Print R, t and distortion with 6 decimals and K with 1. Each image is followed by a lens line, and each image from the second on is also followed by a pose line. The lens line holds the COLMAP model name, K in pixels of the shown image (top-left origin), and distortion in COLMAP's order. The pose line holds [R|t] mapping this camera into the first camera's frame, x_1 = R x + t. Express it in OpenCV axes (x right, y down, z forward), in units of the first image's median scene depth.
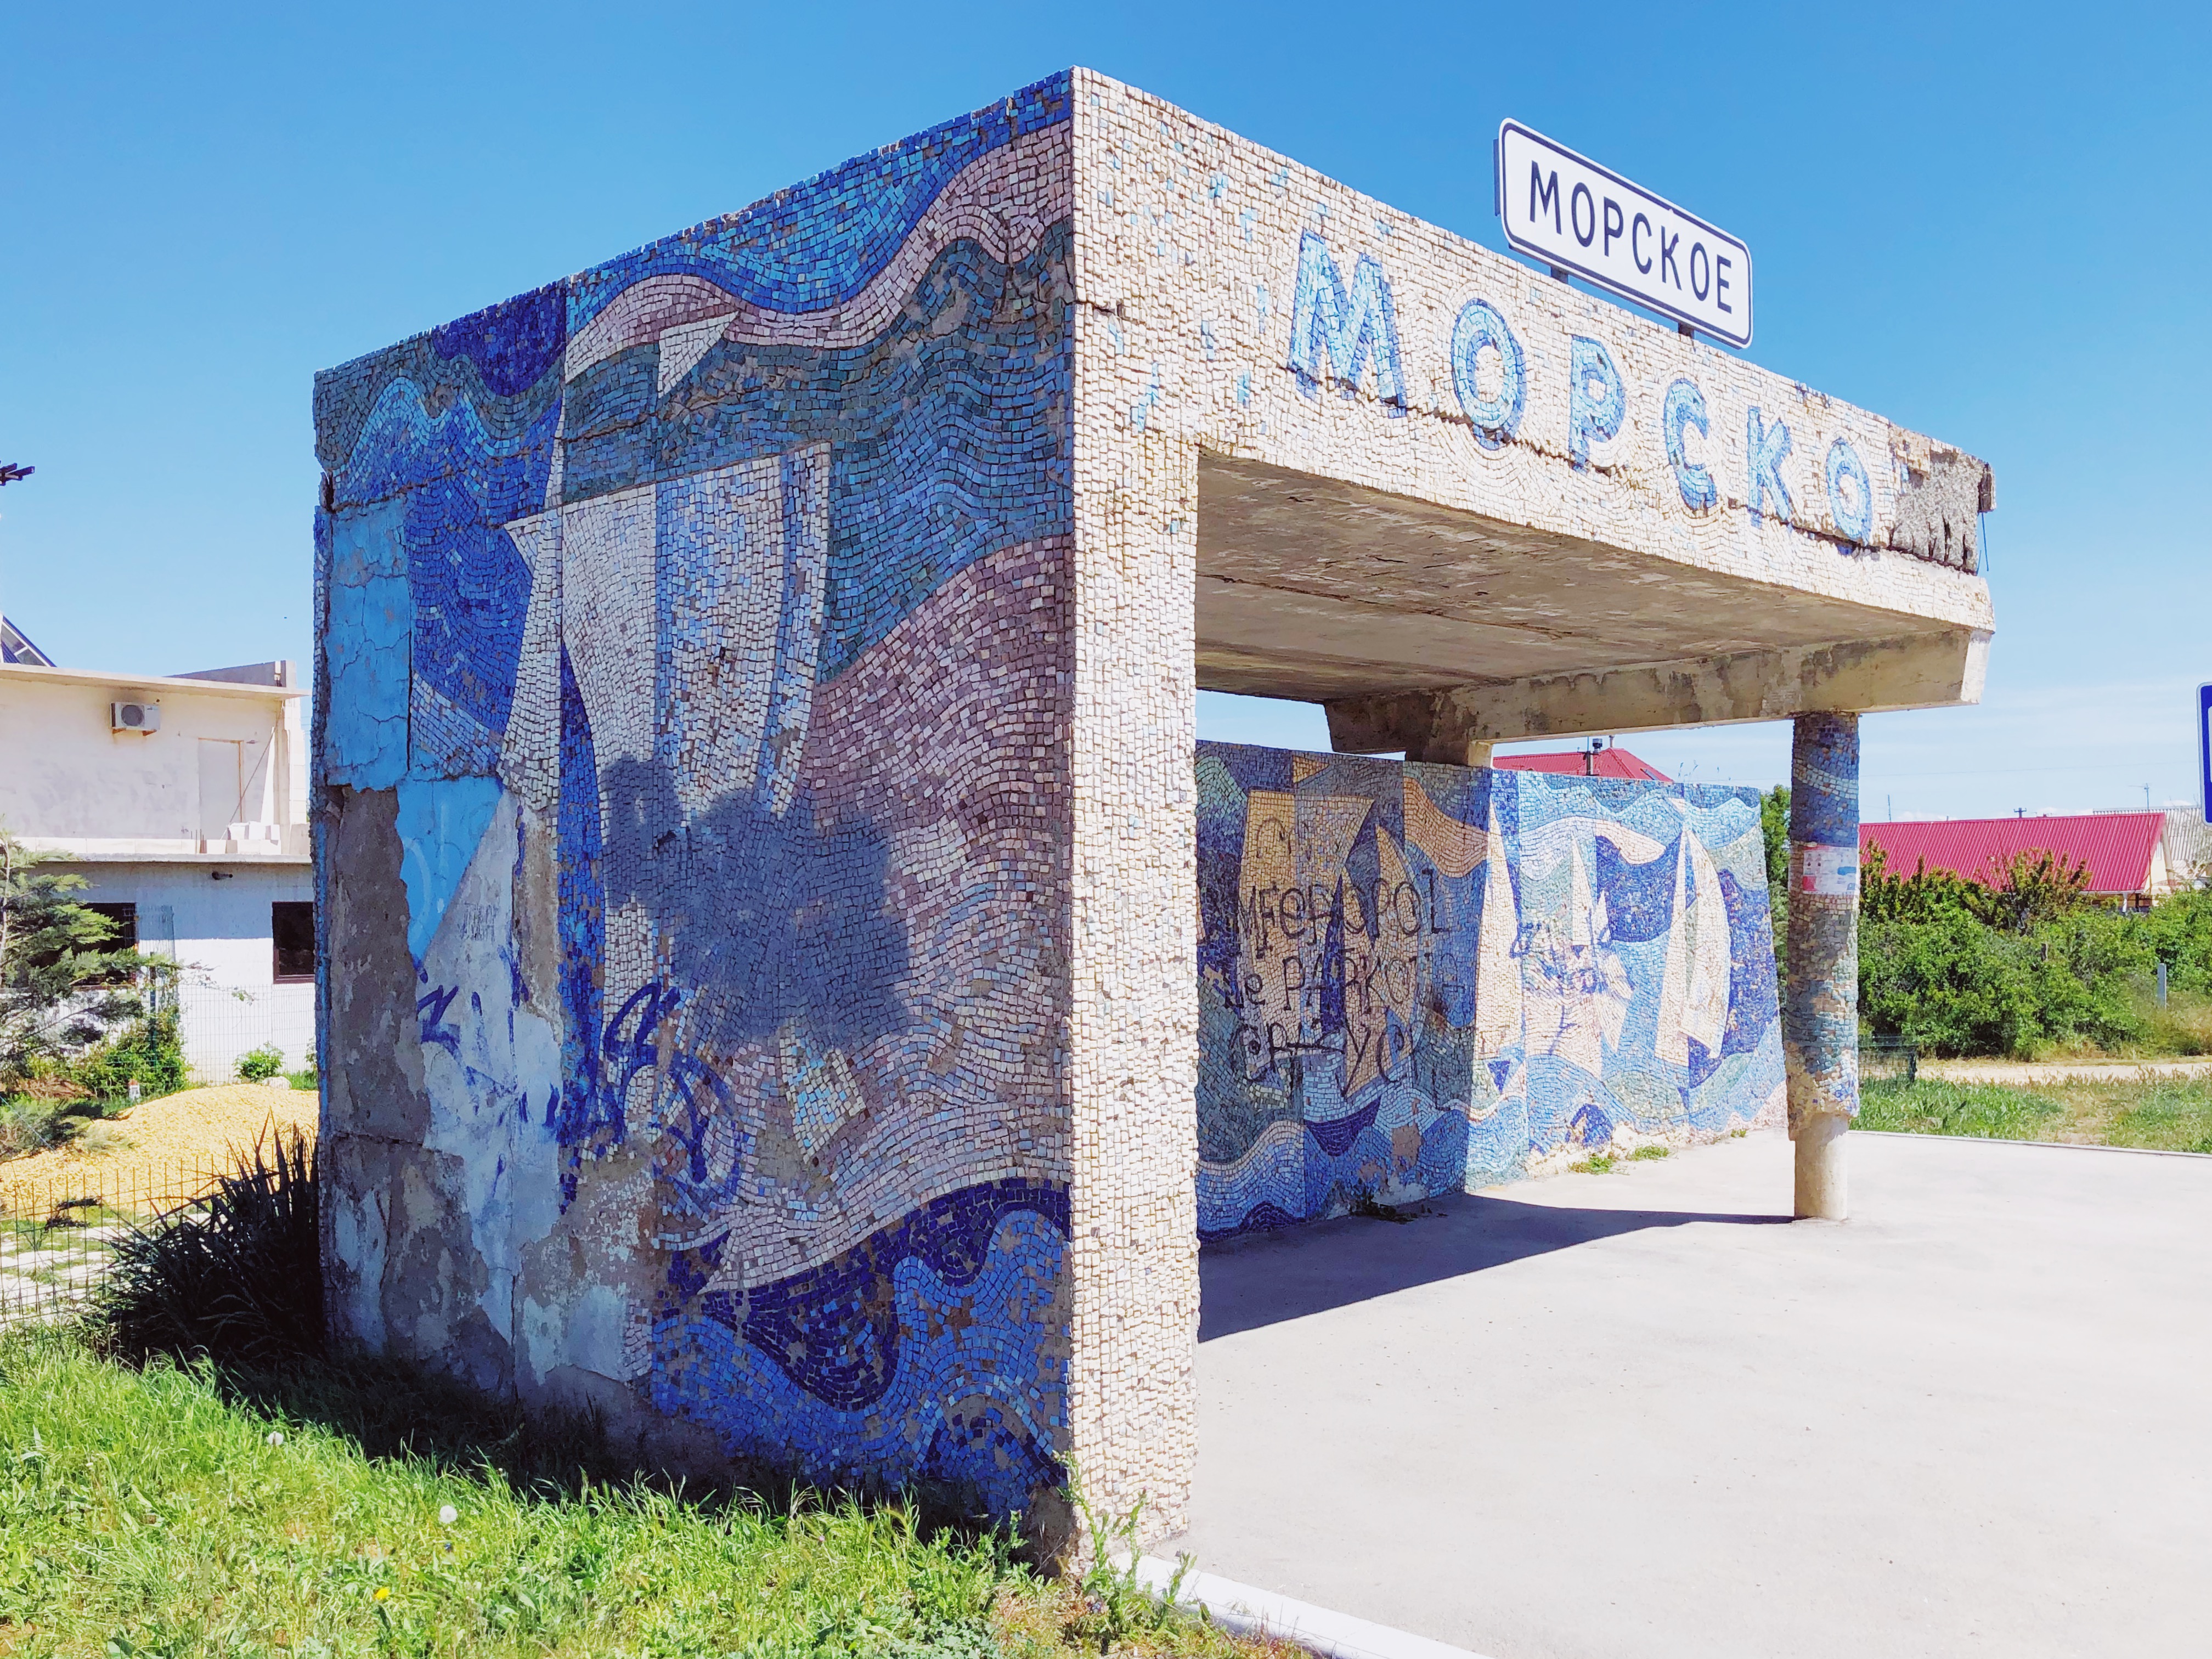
lens RADIAL K [[1996.3, 0, 1099.7], [0, 1996.3, 914.7], [0, 0, 1]] dist [0.113843, -0.181502]
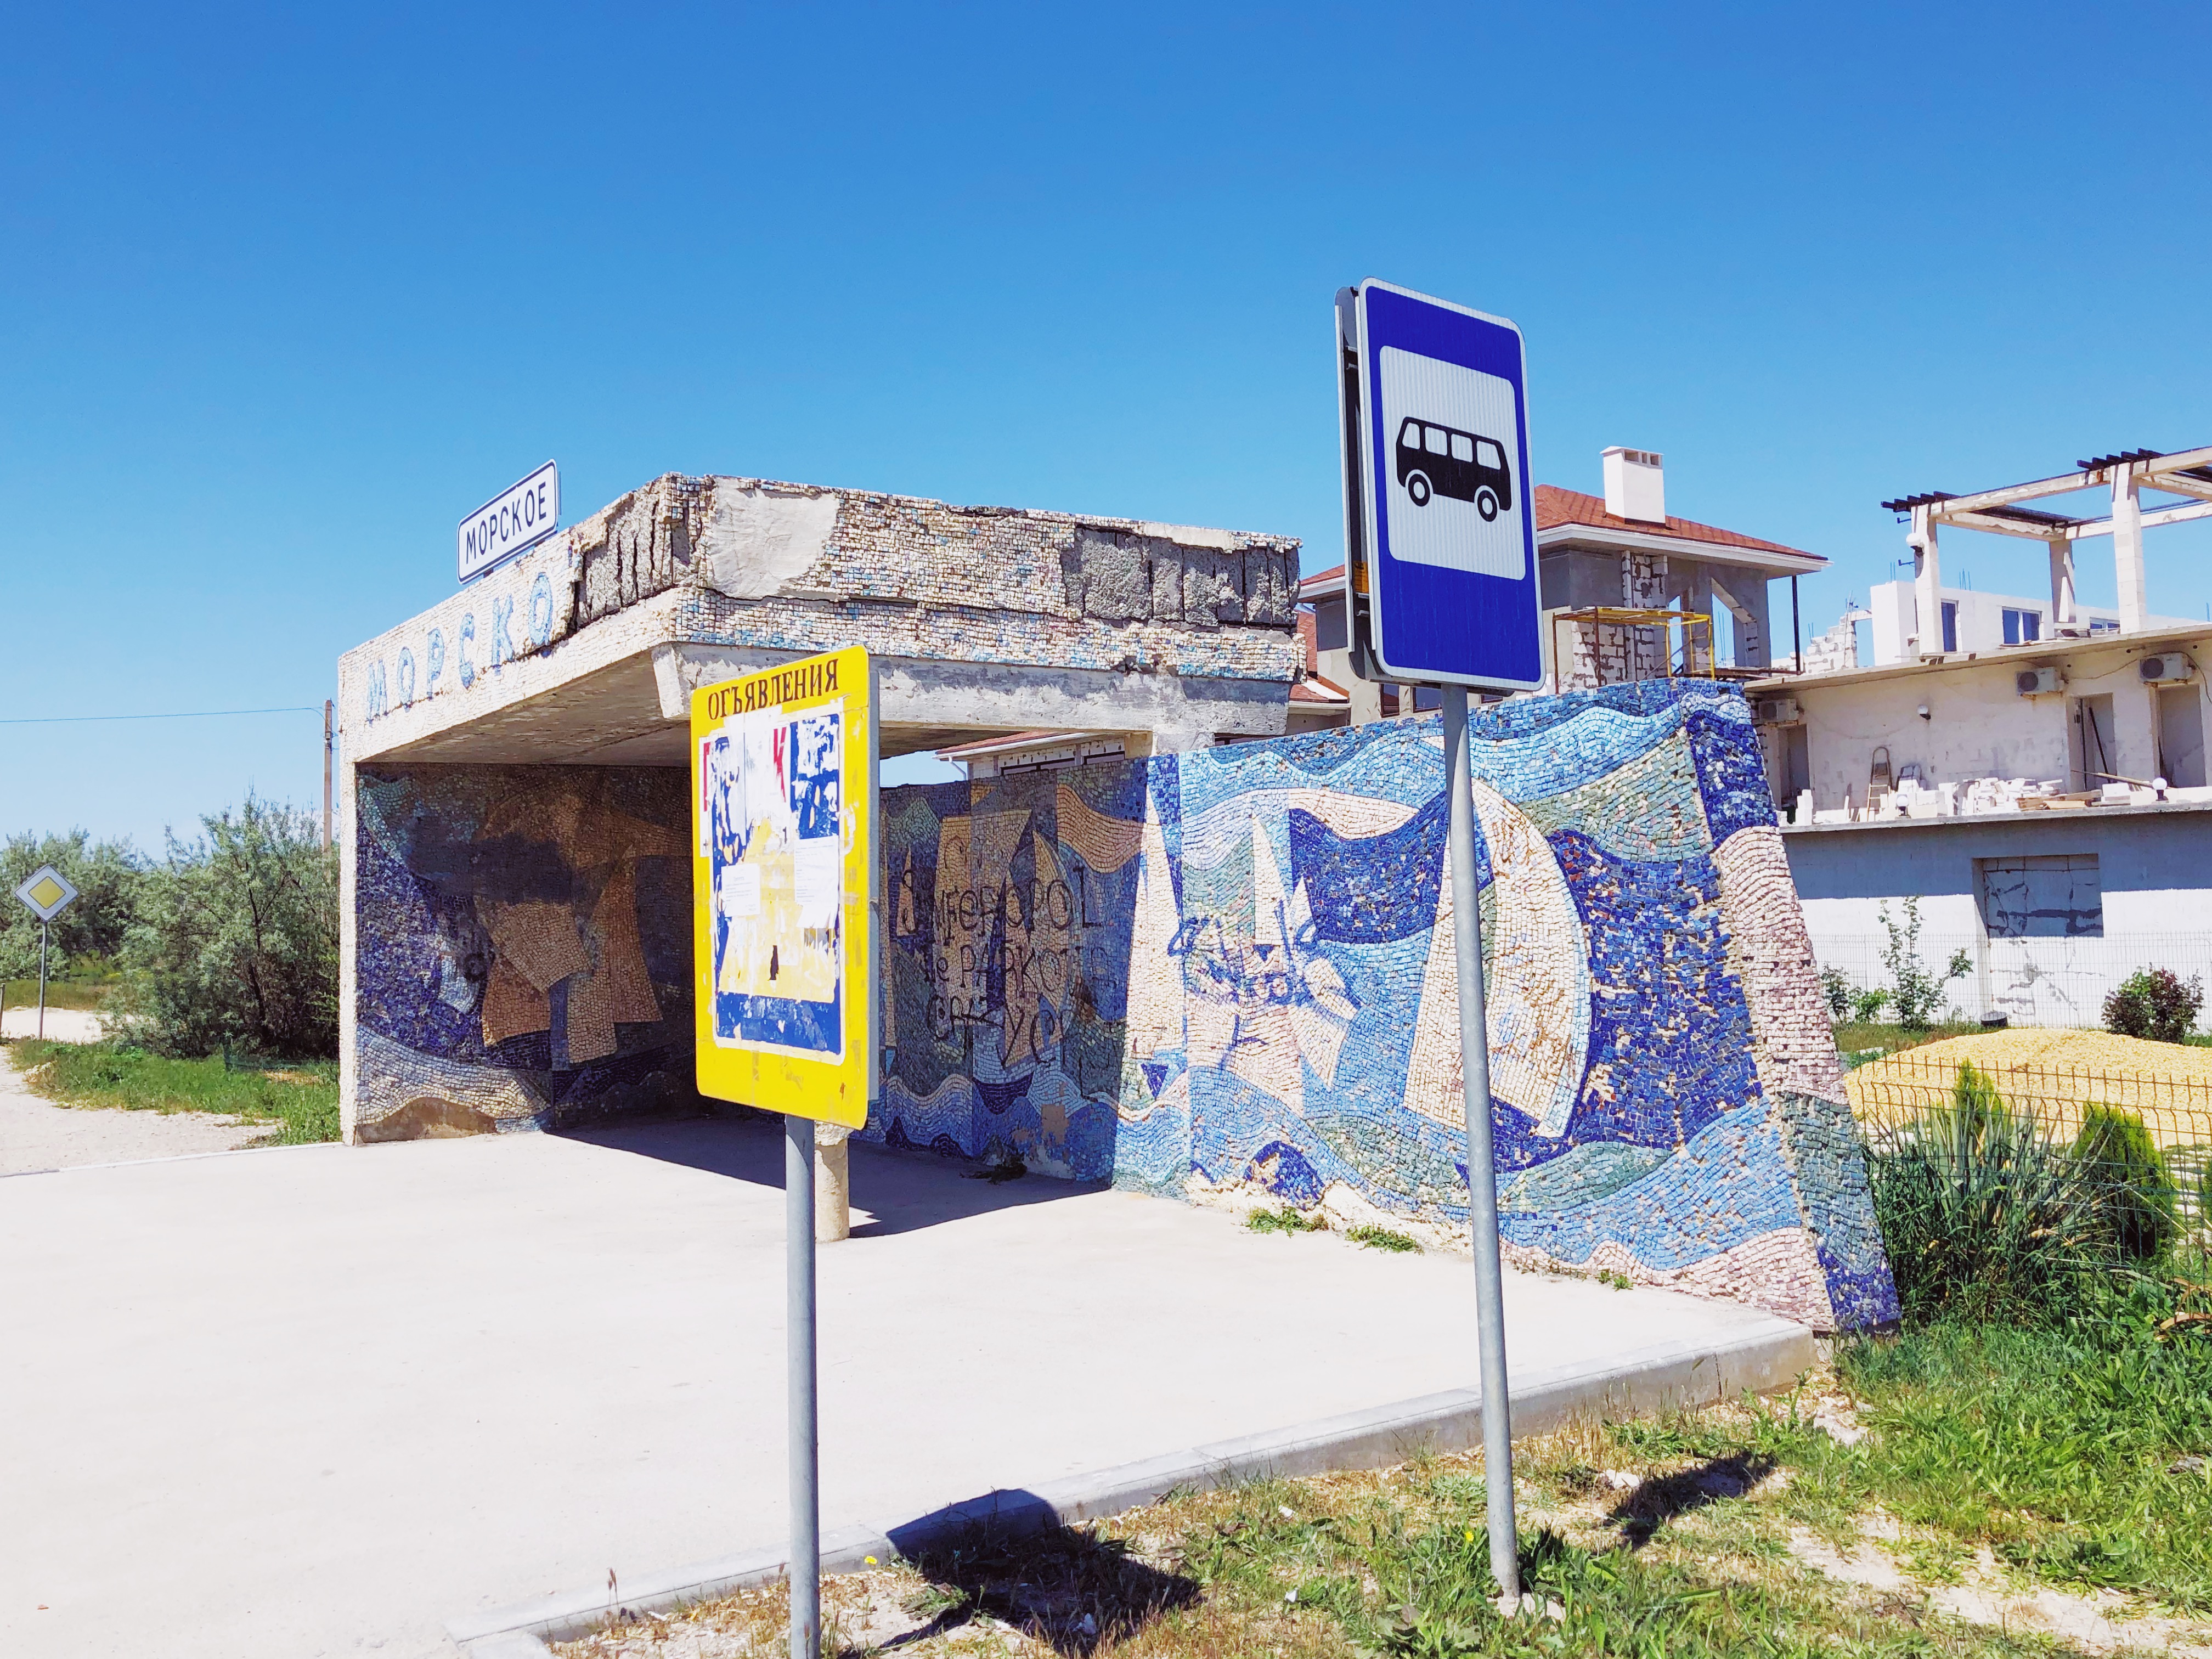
lens RADIAL K [[1867.3, 0, 1083.2], [0, 1867.3, 792.7], [0, 0, 1]] dist [0.148831, -0.369965]
pose [[-0.244333, -0.040480, -0.968846, 1.179206], [0.032388, 0.998230, -0.049876, -0.013262], [0.969150, -0.043565, -0.242589, 1.309142]]
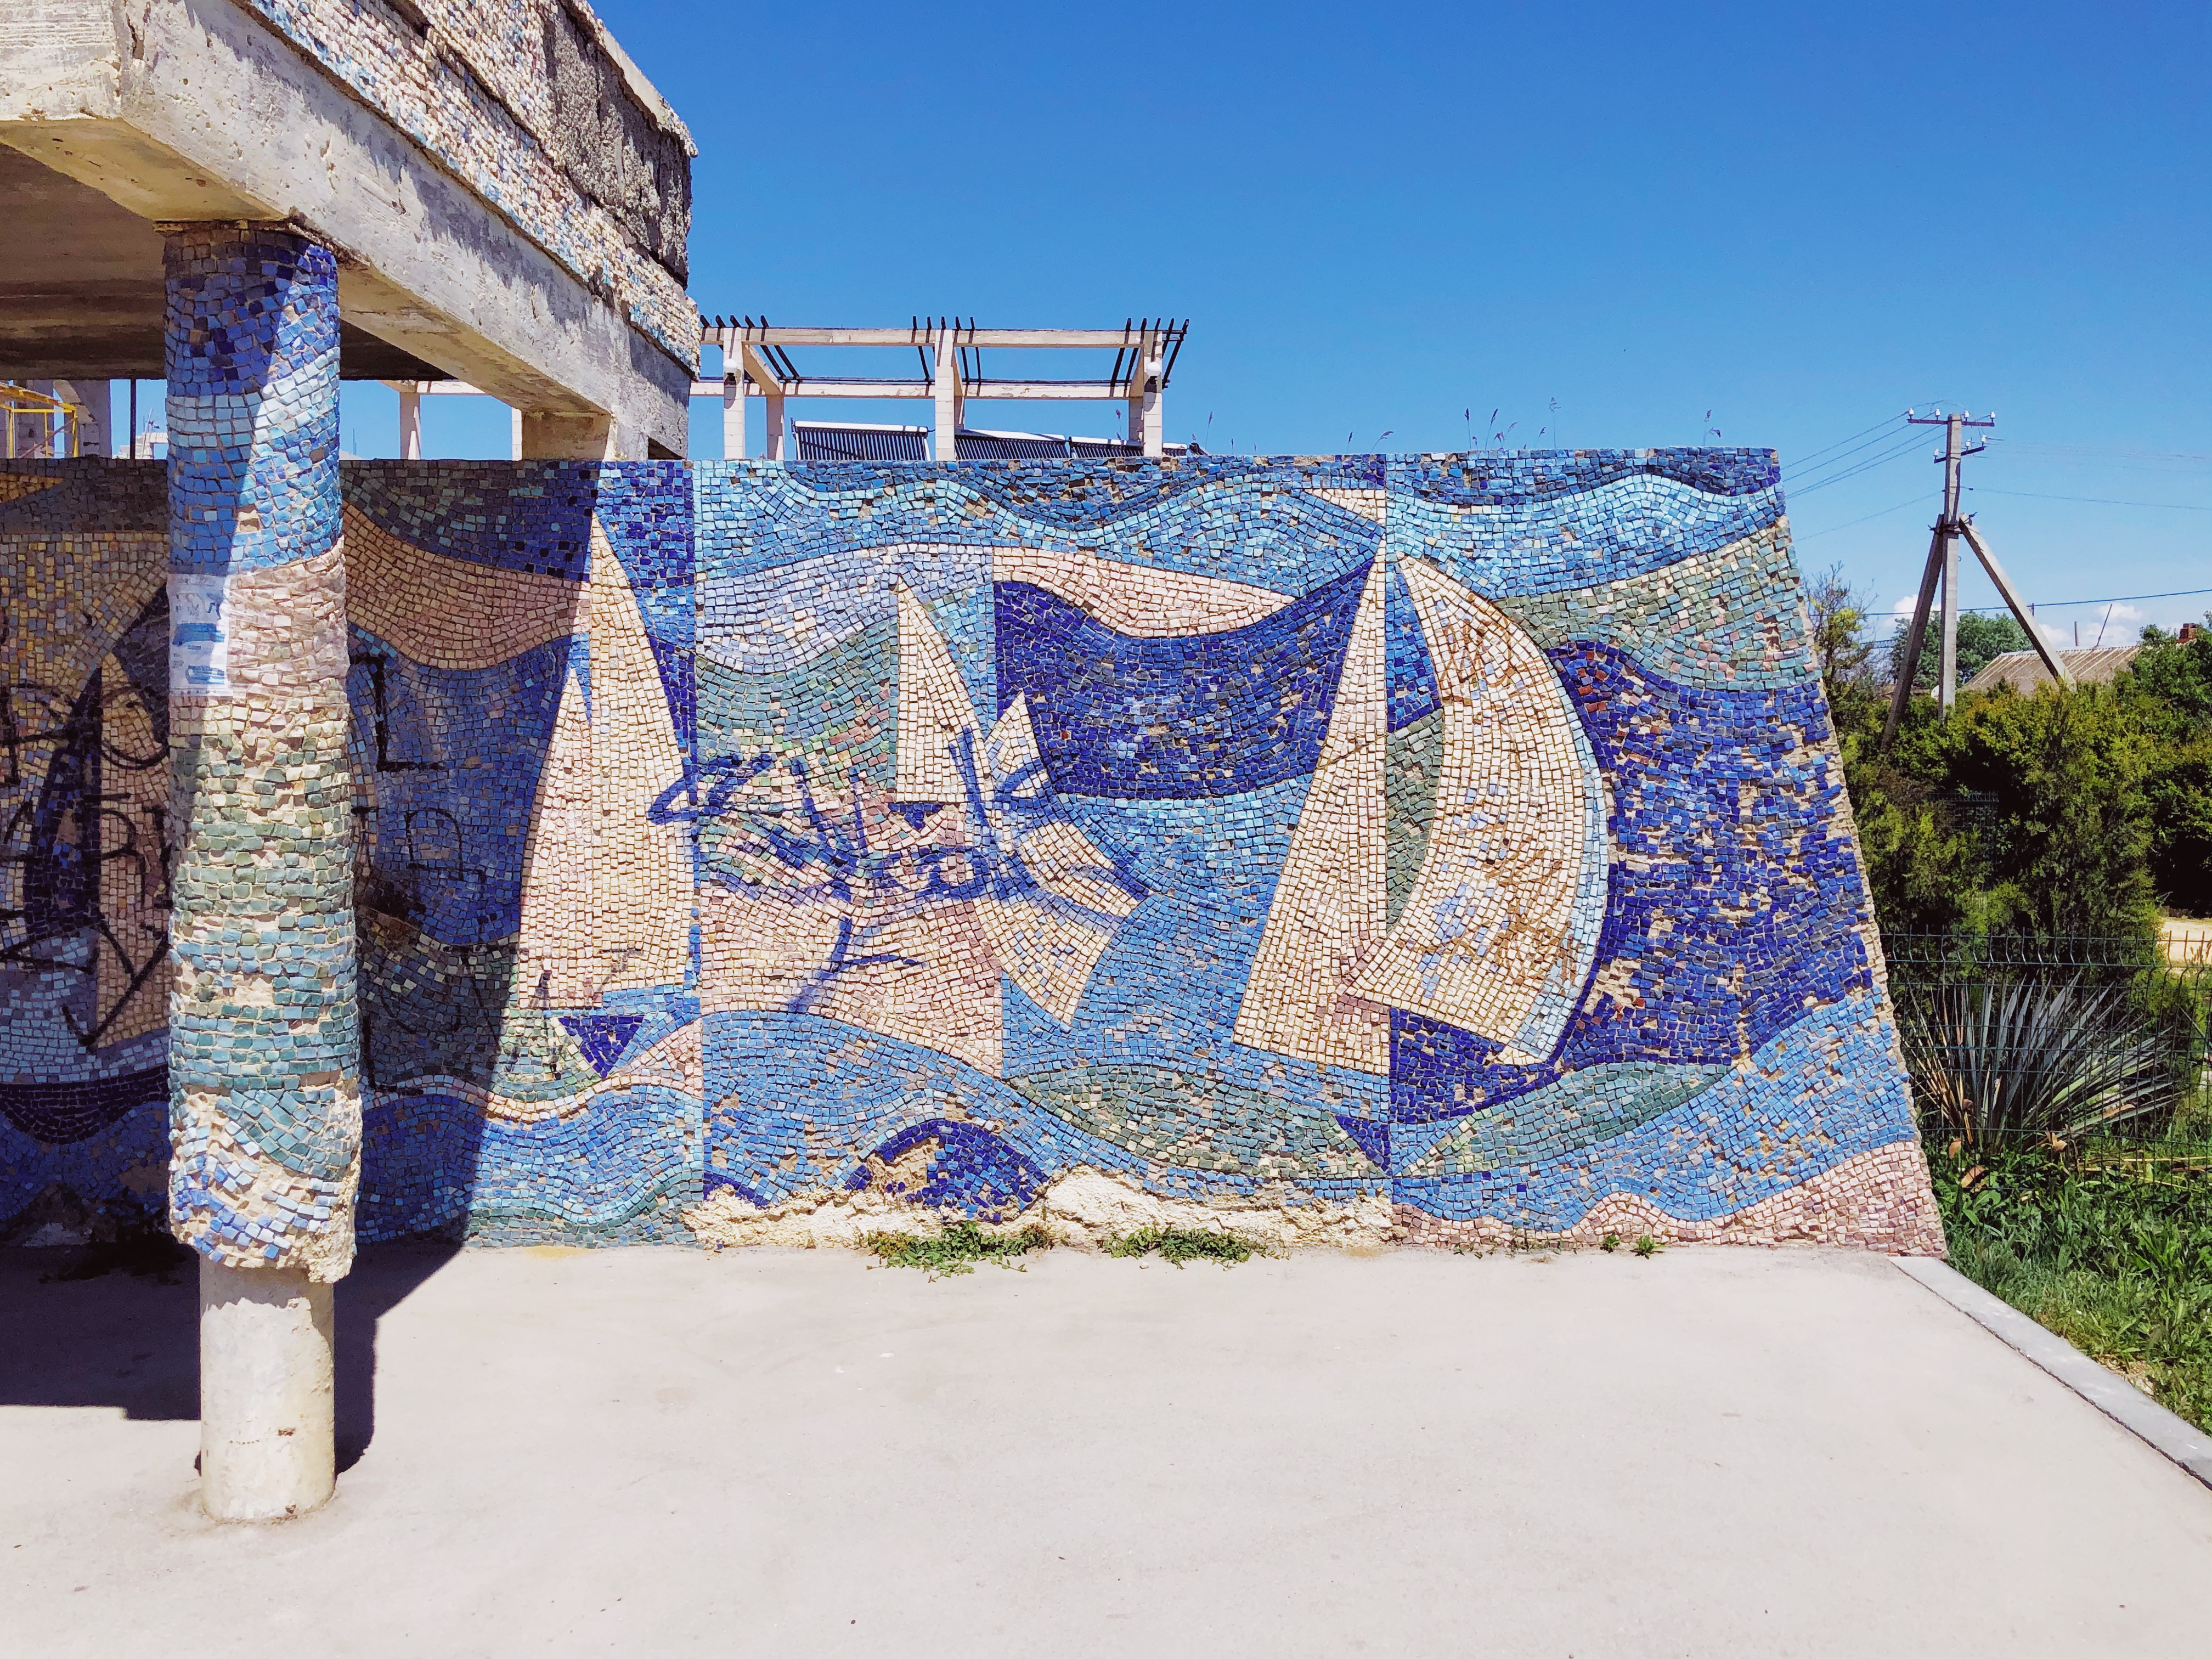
lens RADIAL K [[1867.3, 0, 1083.2], [0, 1867.3, 792.7], [0, 0, 1]] dist [0.148831, -0.369965]
pose [[0.655442, 0.032758, -0.754535, 0.722594], [-0.005469, 0.999239, 0.038631, -0.006260], [0.755226, -0.021194, 0.655122, 0.850209]]
